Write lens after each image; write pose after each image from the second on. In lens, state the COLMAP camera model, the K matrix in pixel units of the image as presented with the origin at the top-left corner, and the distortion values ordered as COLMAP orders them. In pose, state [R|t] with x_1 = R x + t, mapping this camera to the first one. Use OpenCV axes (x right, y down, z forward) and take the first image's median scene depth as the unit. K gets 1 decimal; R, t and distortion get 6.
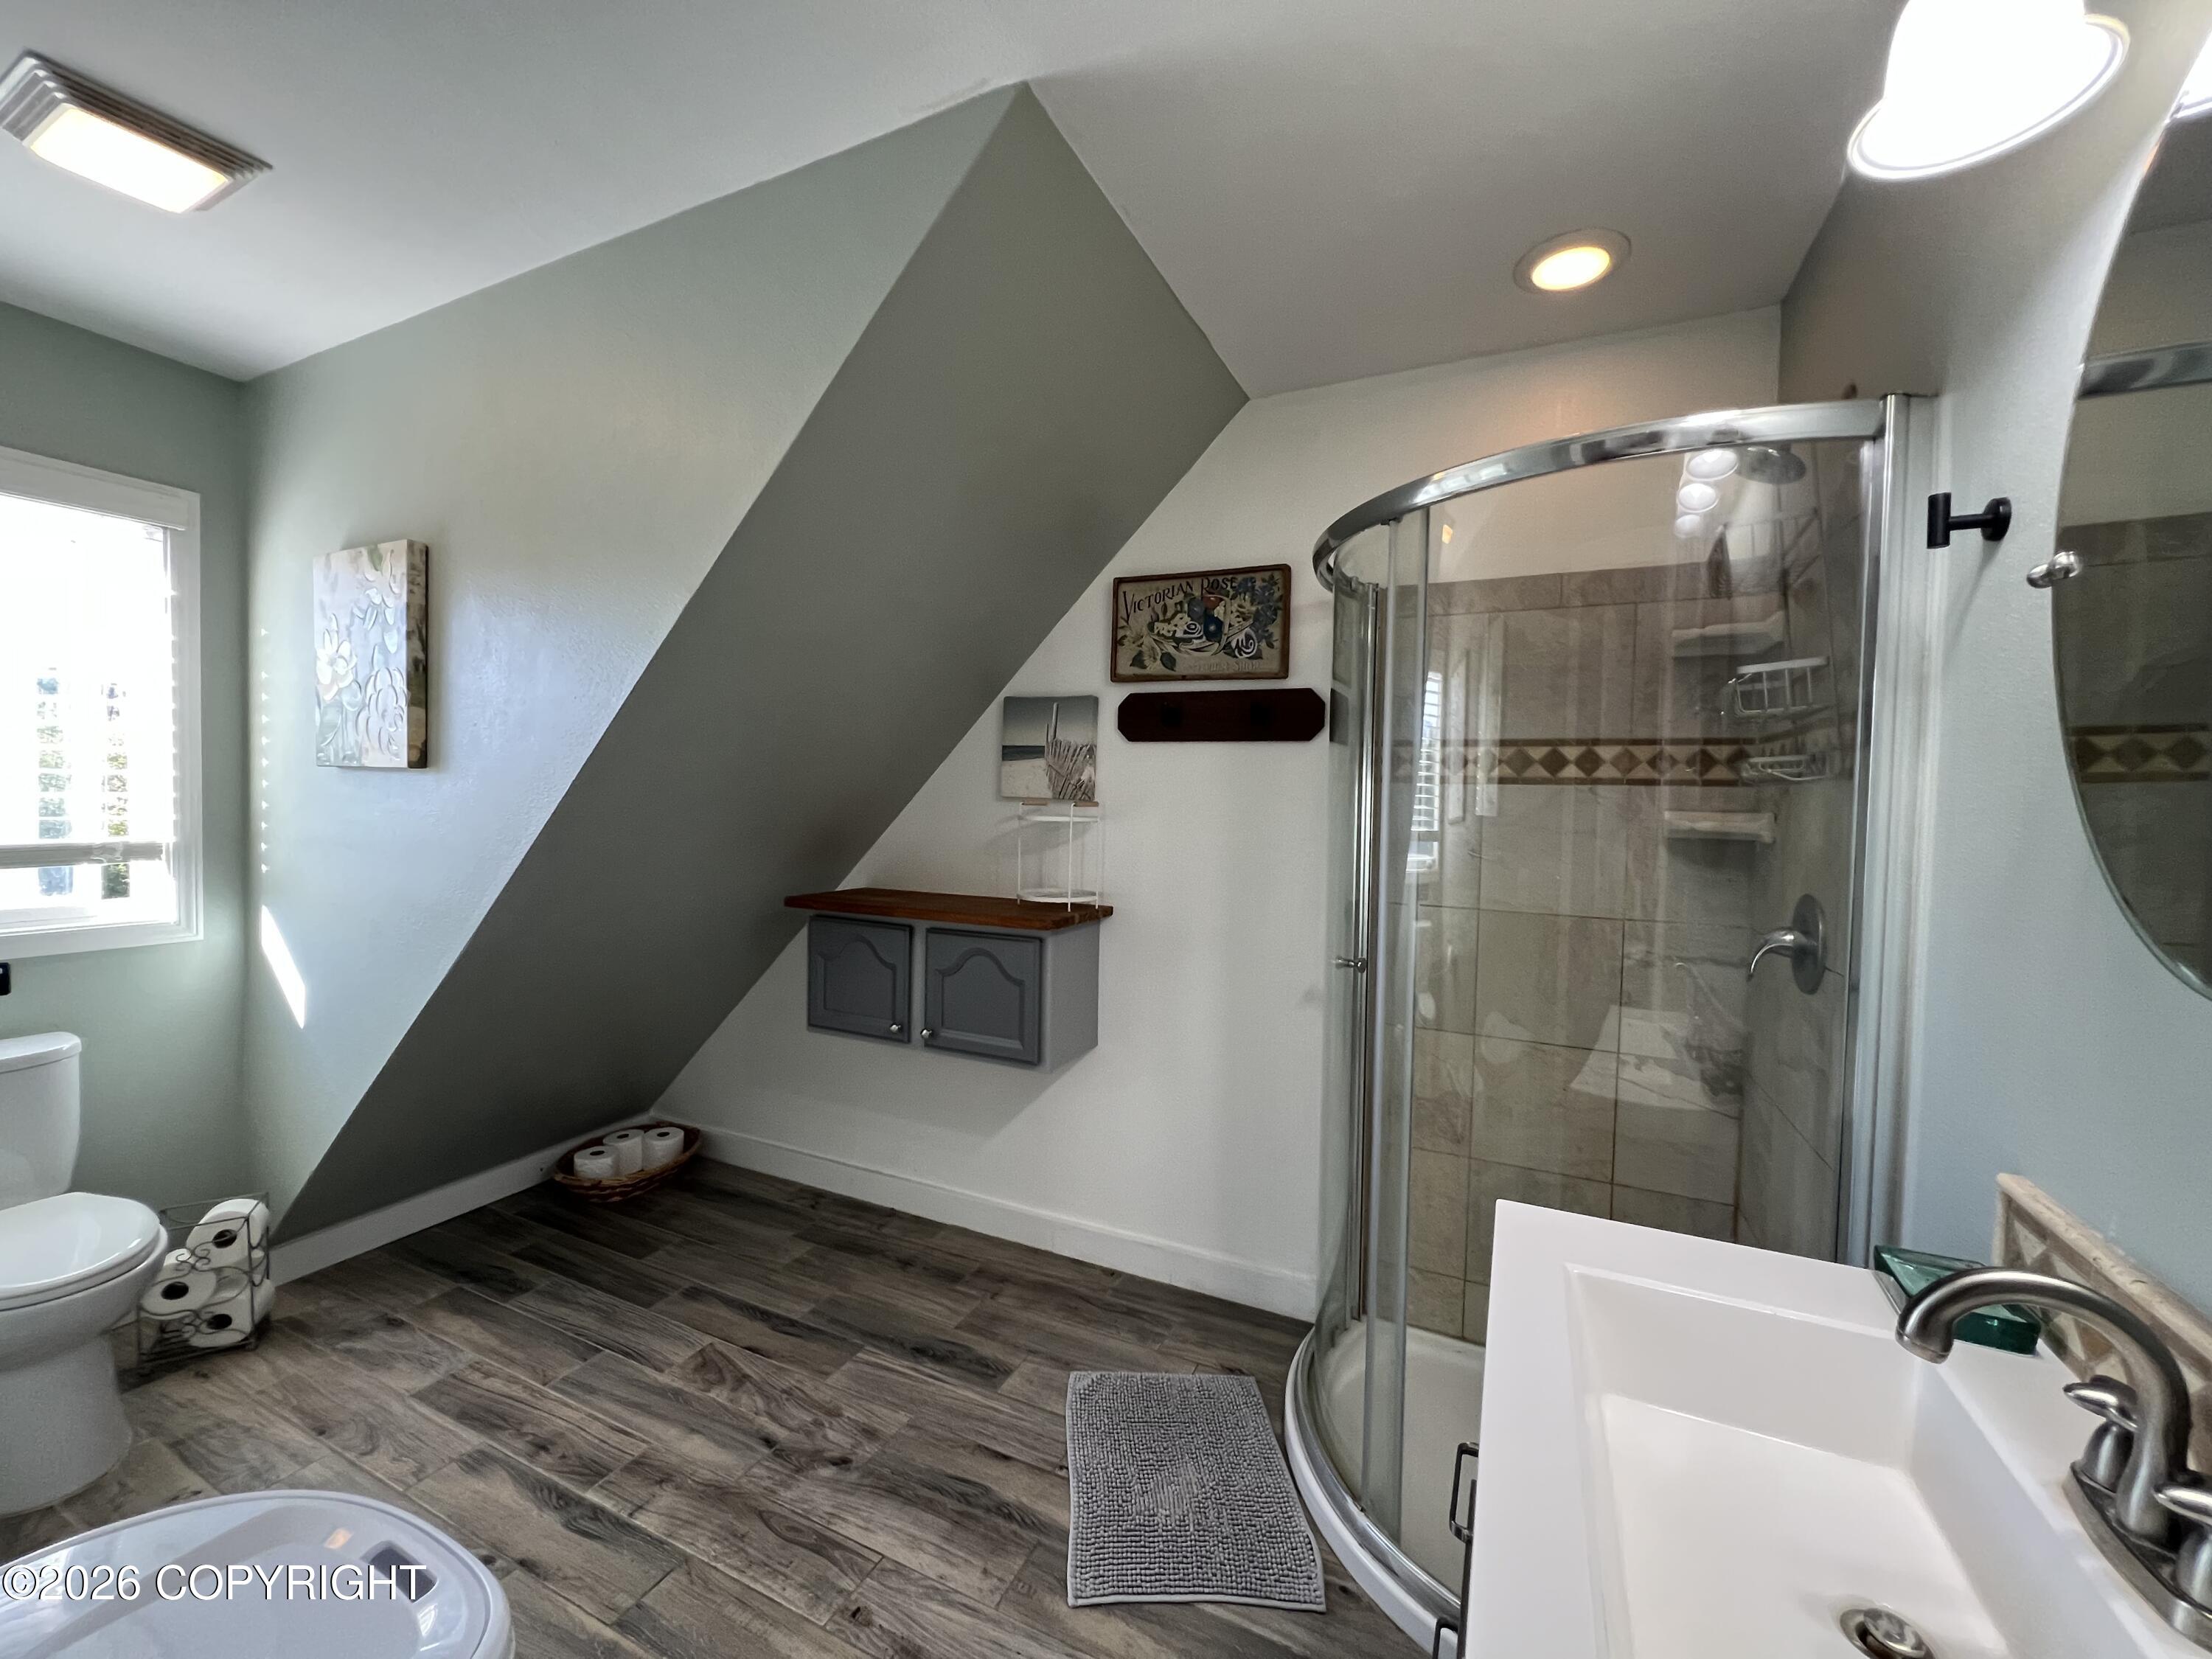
lens RADIAL K [[885.2, 0, 1096.1], [0, 885.2, 823.6], [0, 0, 1]] dist [-0.003093, 0.000207]
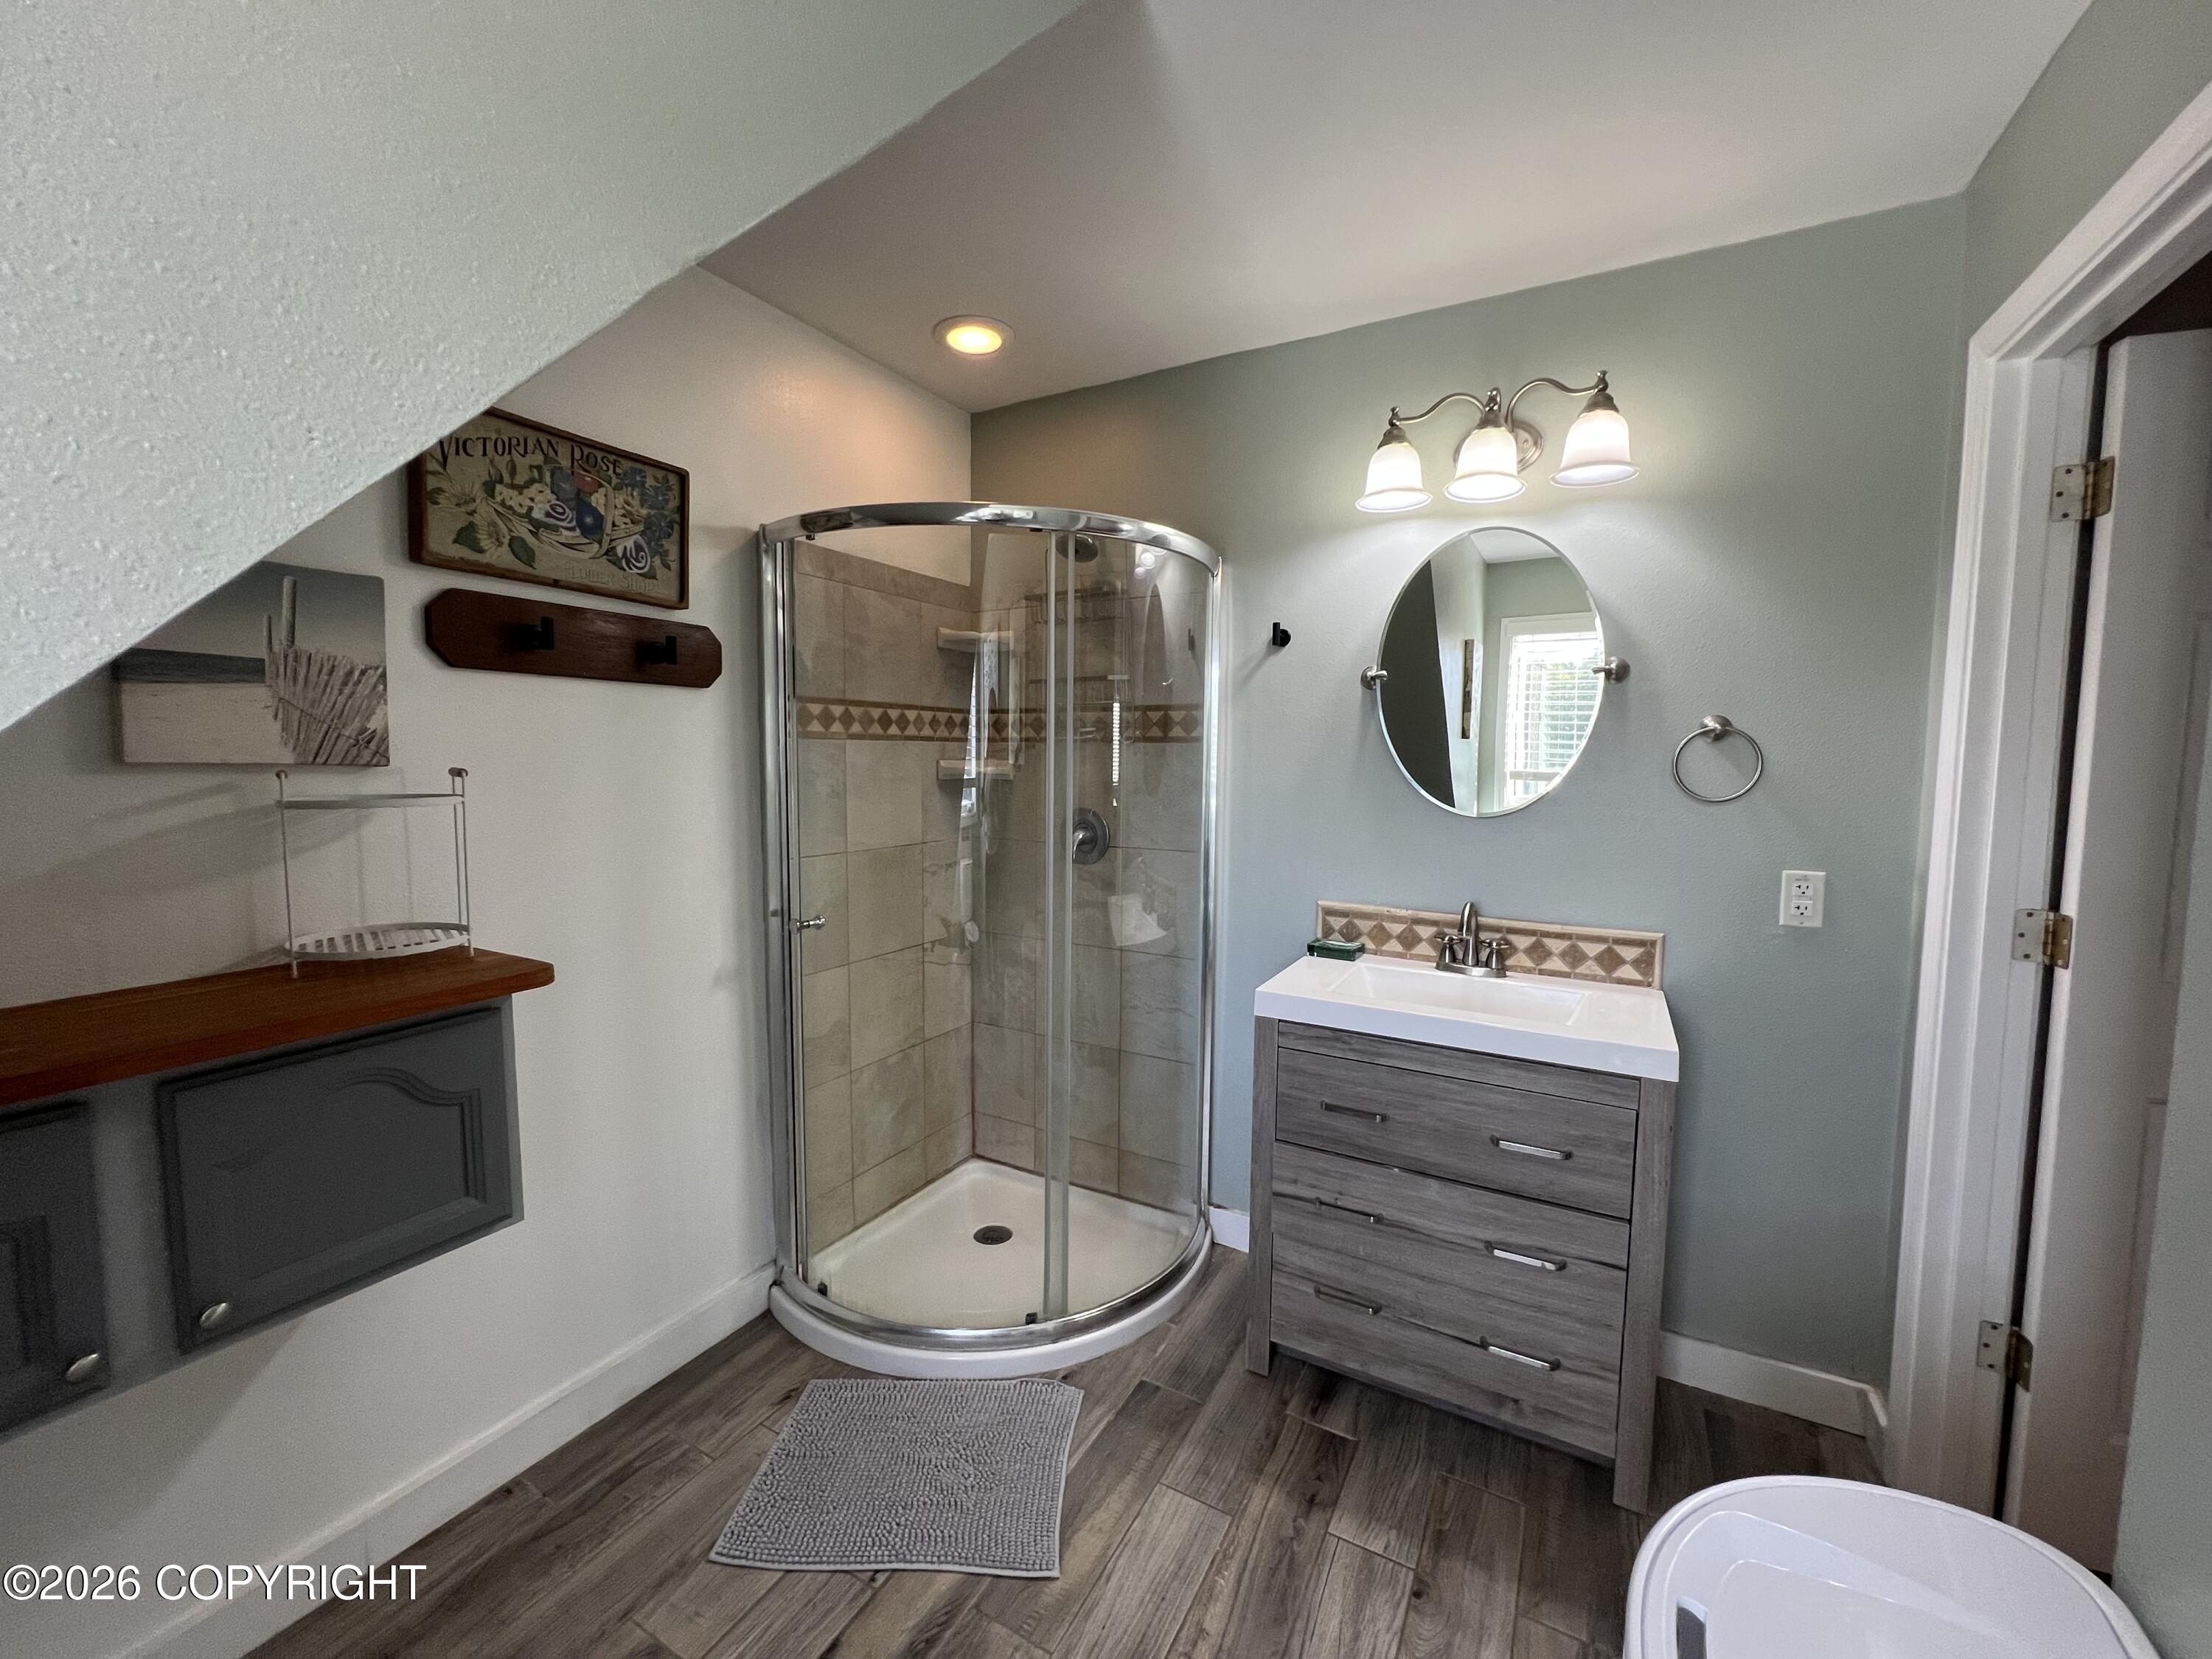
lens RADIAL K [[886.7, 0, 1097.6], [0, 886.7, 823.3], [0, 0, 1]] dist [-0.006301, 0.001968]
pose [[0.066027, -0.098266, 0.992967, -0.608803], [0.023284, 0.995020, 0.096921, -0.037613], [-0.997546, 0.016720, 0.067986, 0.568286]]
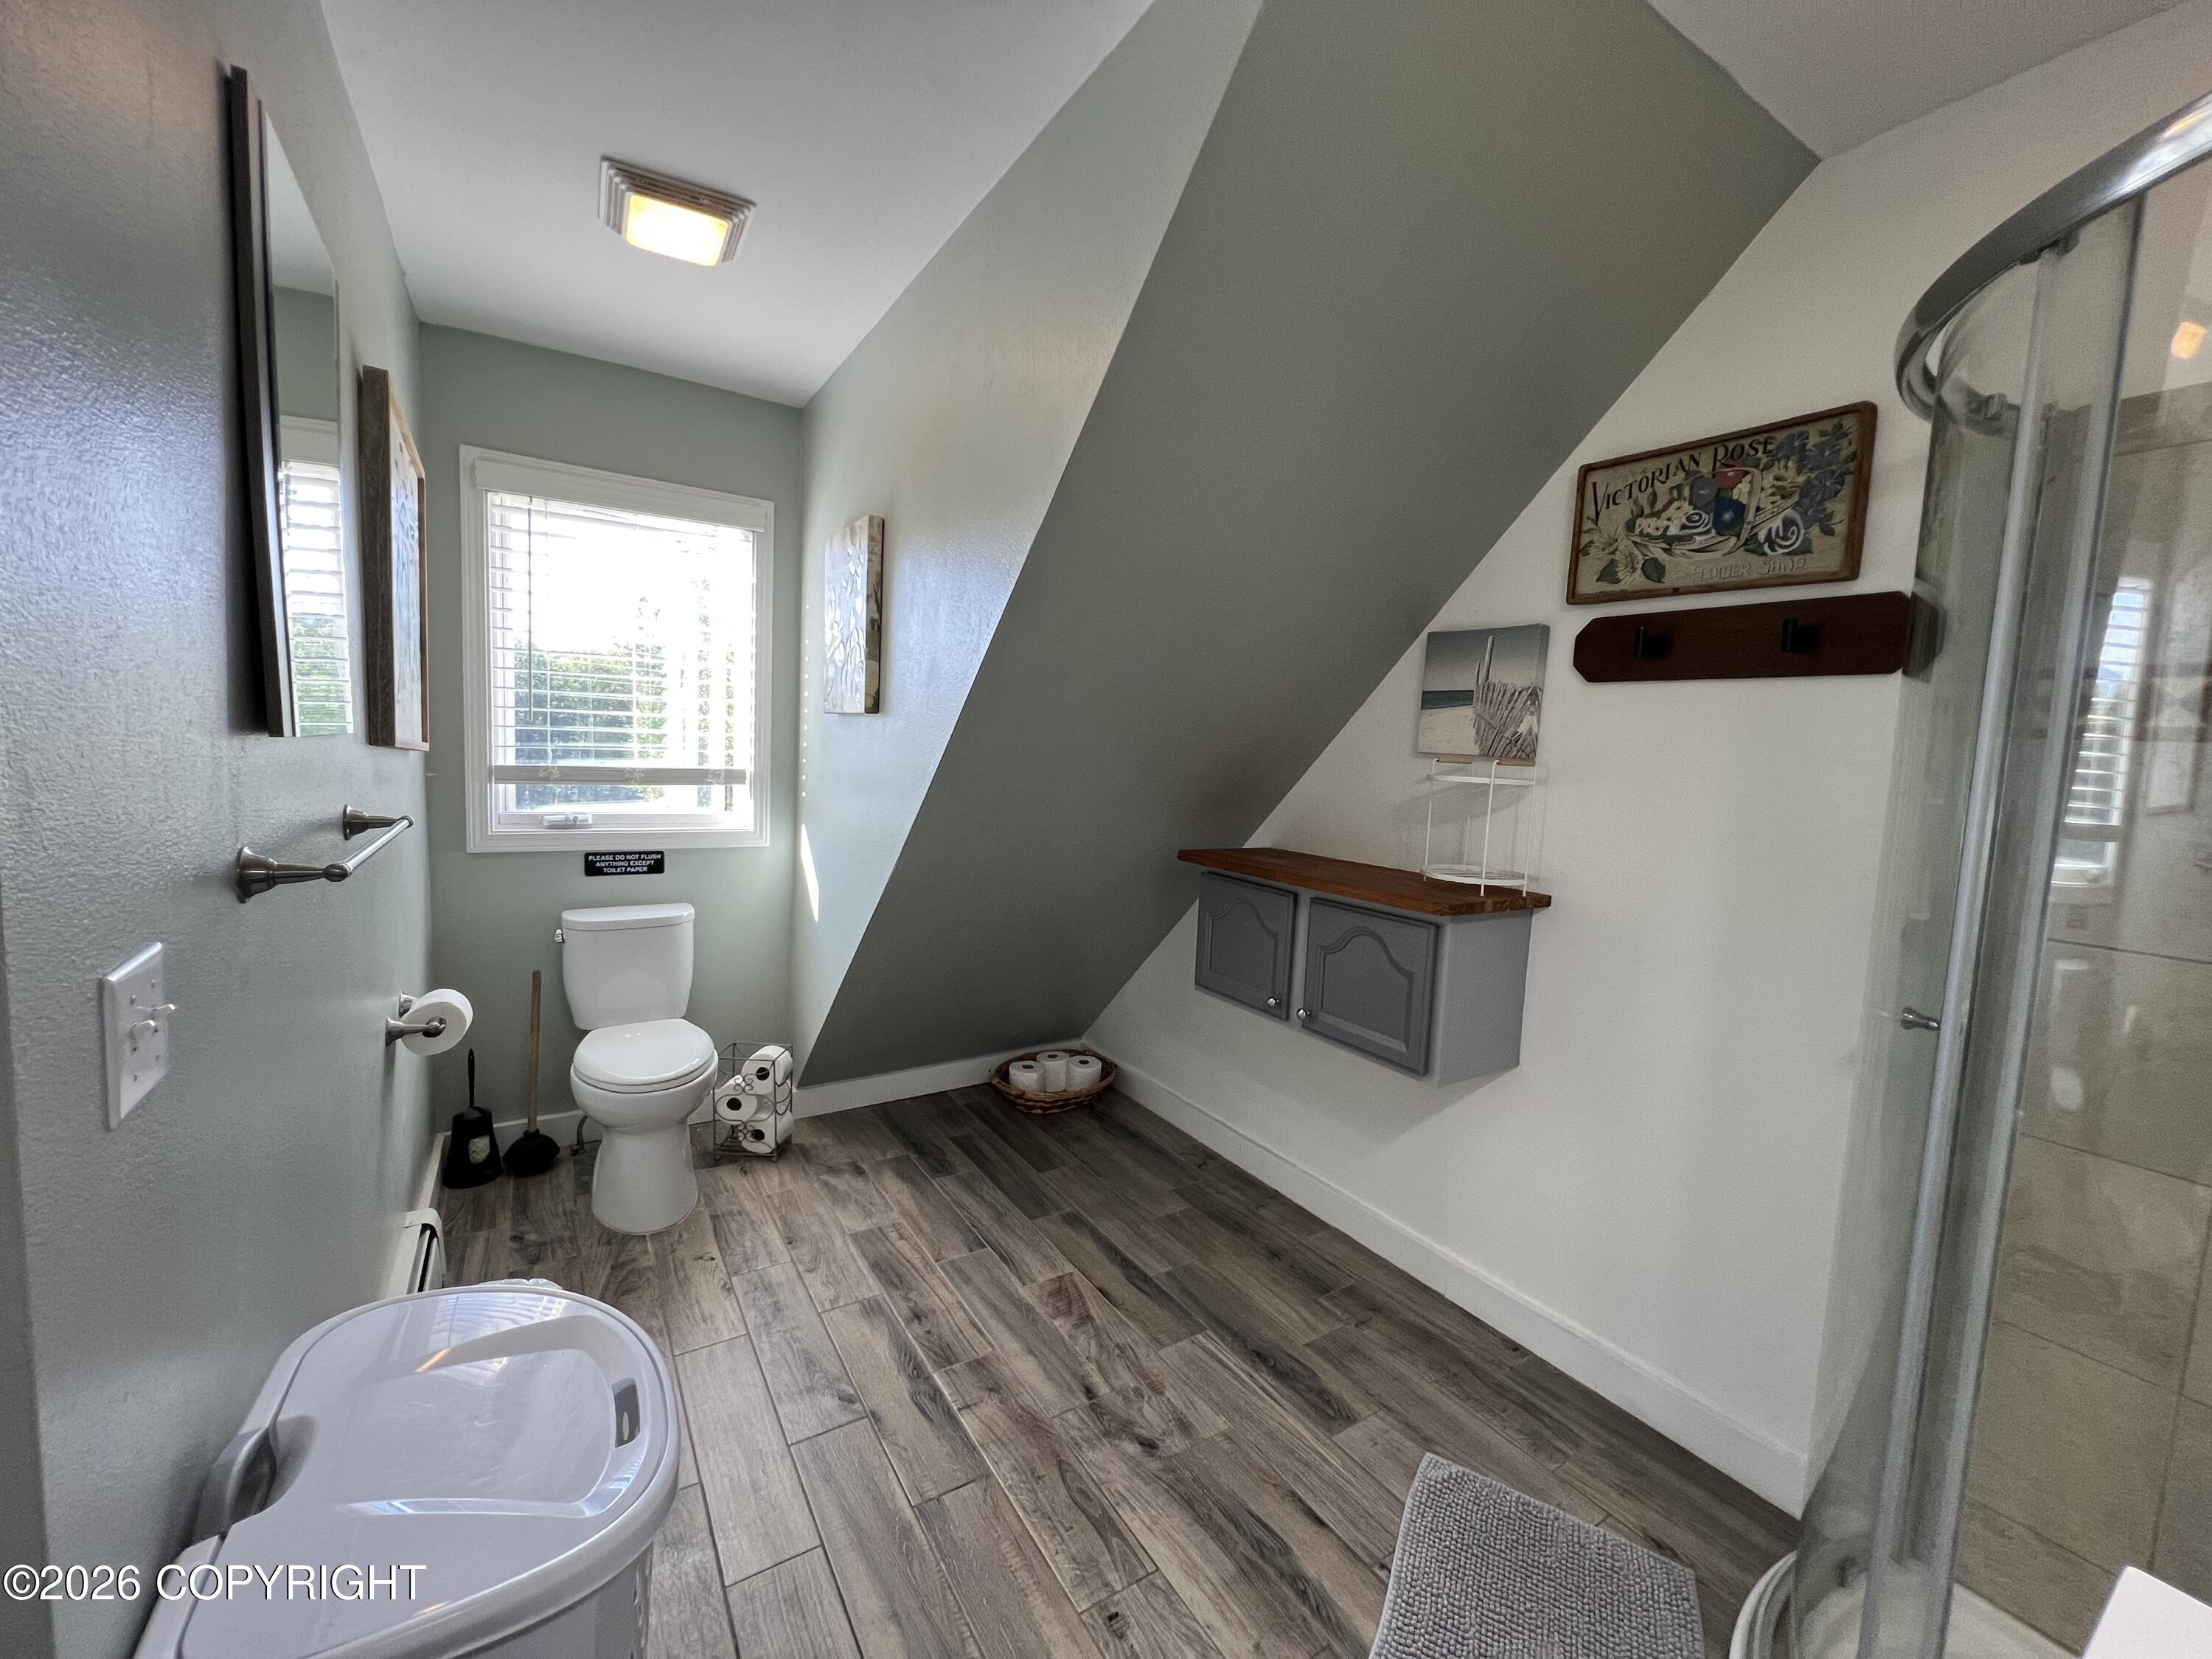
lens RADIAL K [[886.7, 0, 1097.2], [0, 886.7, 824.6], [0, 0, 1]] dist [-0.006301, 0.001968]
pose [[0.848131, 0.065492, -0.525723, 0.096204], [-0.042699, 0.997552, 0.055385, 0.005625], [0.528063, -0.024526, 0.848851, 0.141708]]
